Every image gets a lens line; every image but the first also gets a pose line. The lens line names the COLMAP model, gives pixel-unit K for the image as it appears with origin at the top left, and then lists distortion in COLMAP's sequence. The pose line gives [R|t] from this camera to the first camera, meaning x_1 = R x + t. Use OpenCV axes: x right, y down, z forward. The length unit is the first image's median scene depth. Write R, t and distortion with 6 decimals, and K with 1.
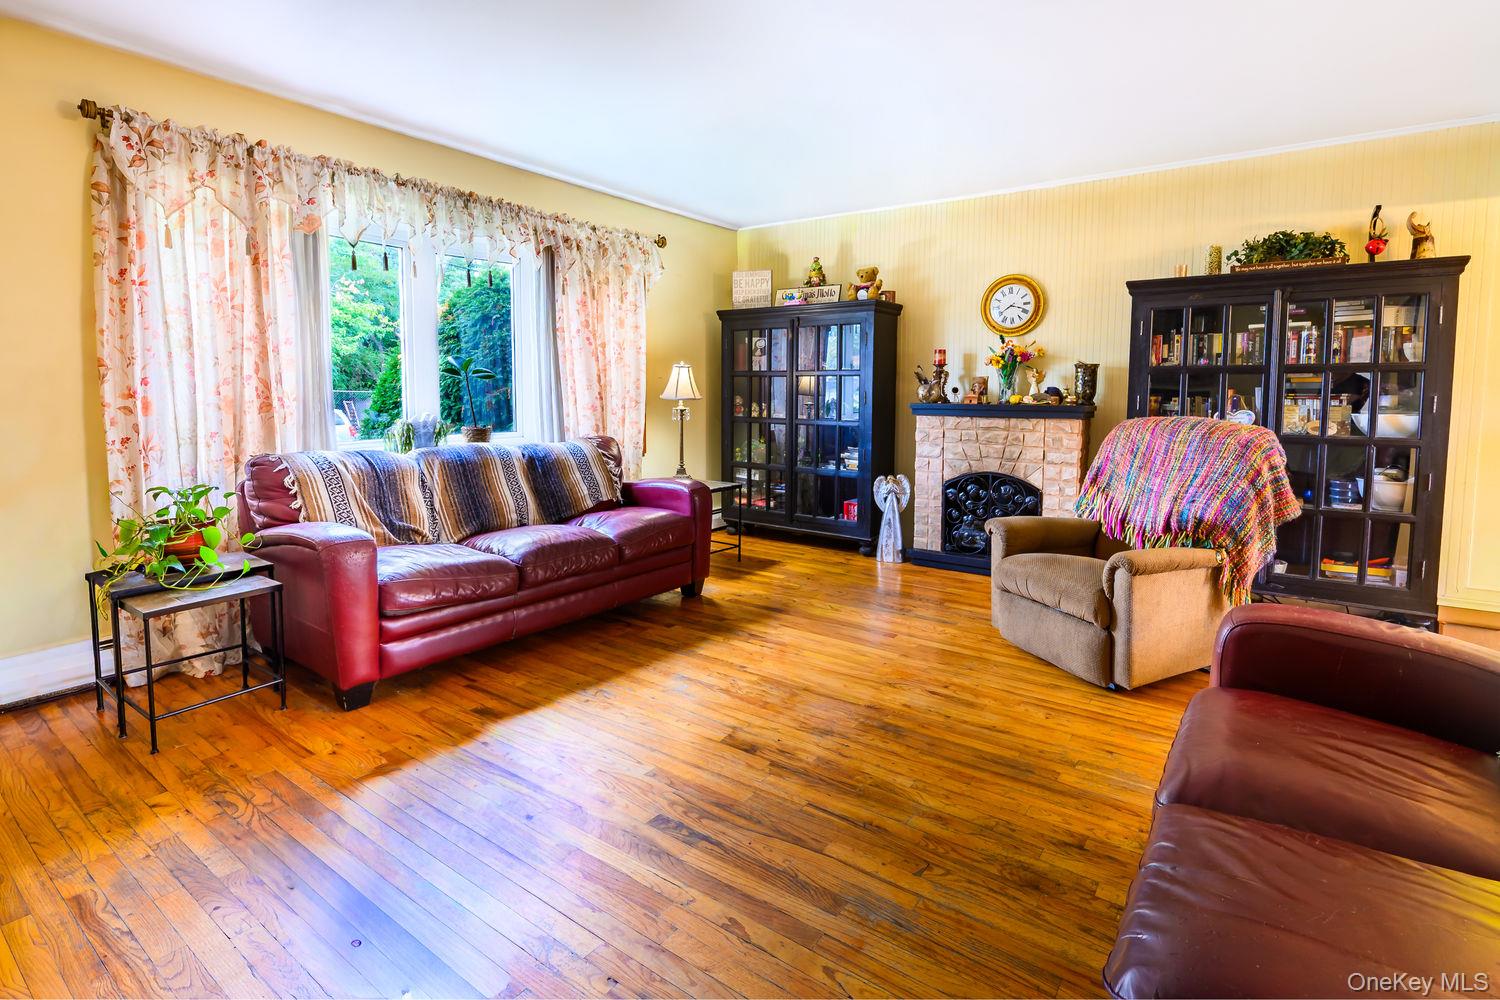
lens RADIAL K [[689.7, 0, 752.7], [0, 689.7, 441.9], [0, 0, 1]] dist [0.003358, -0.000265]
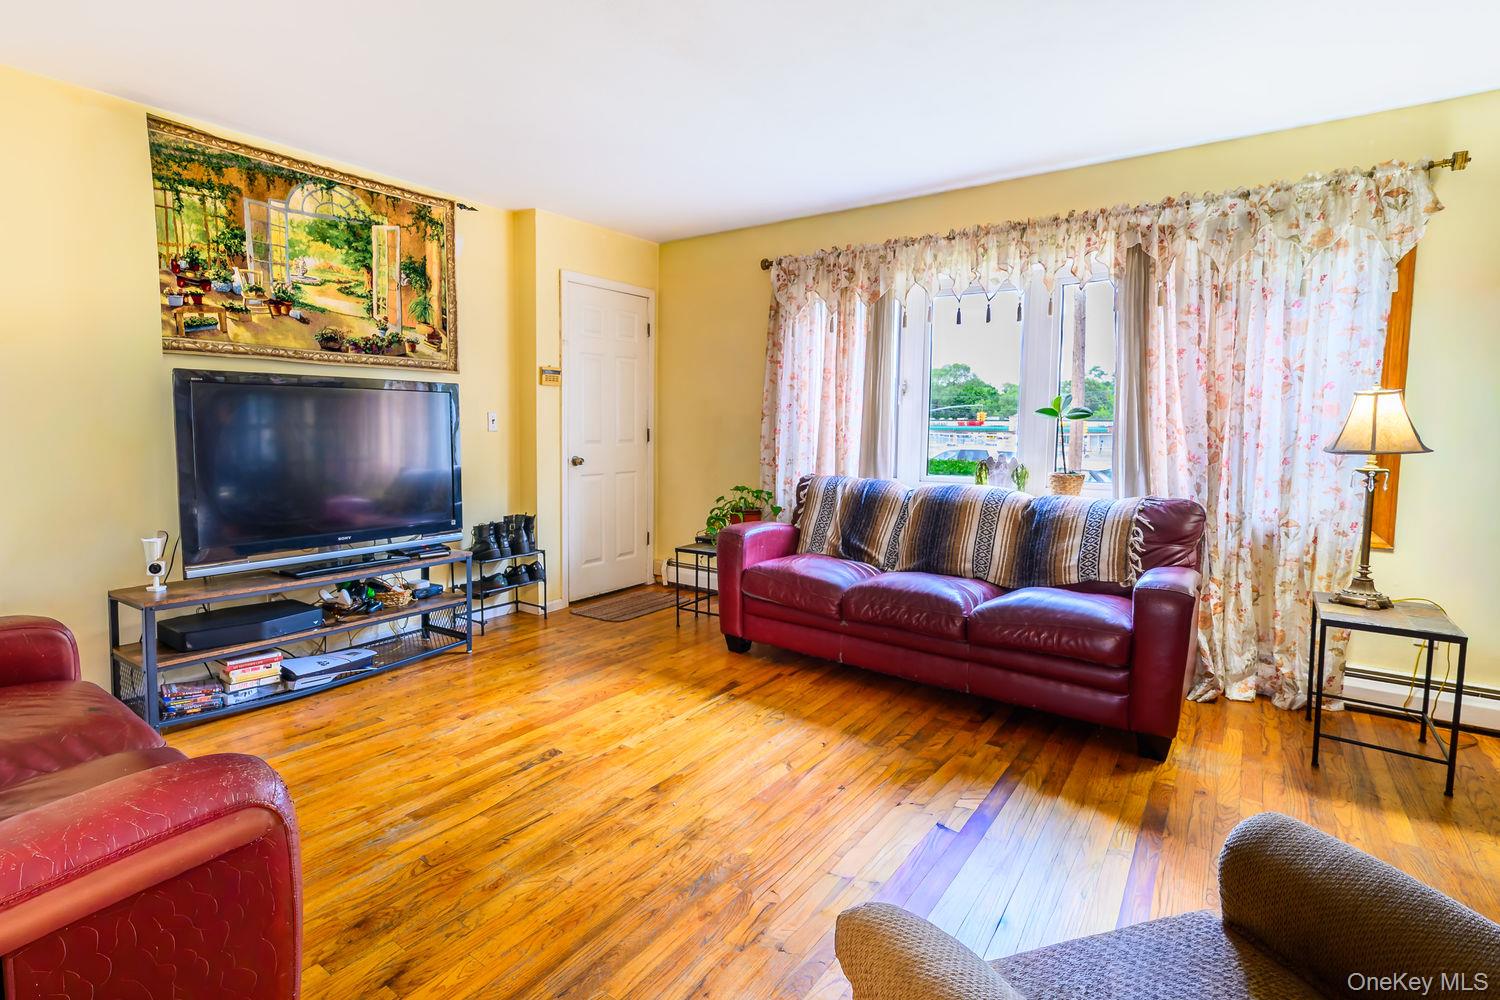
lens RADIAL K [[749.6, 0, 750.0], [0, 749.6, 488.5], [0, 0, 1]] dist [-0.004180, -0.001080]
pose [[0.020054, 0.081202, -0.996496, 0.878927], [-0.087755, 0.992993, 0.079150, -0.068697], [0.995940, 0.085861, 0.027039, 0.901769]]
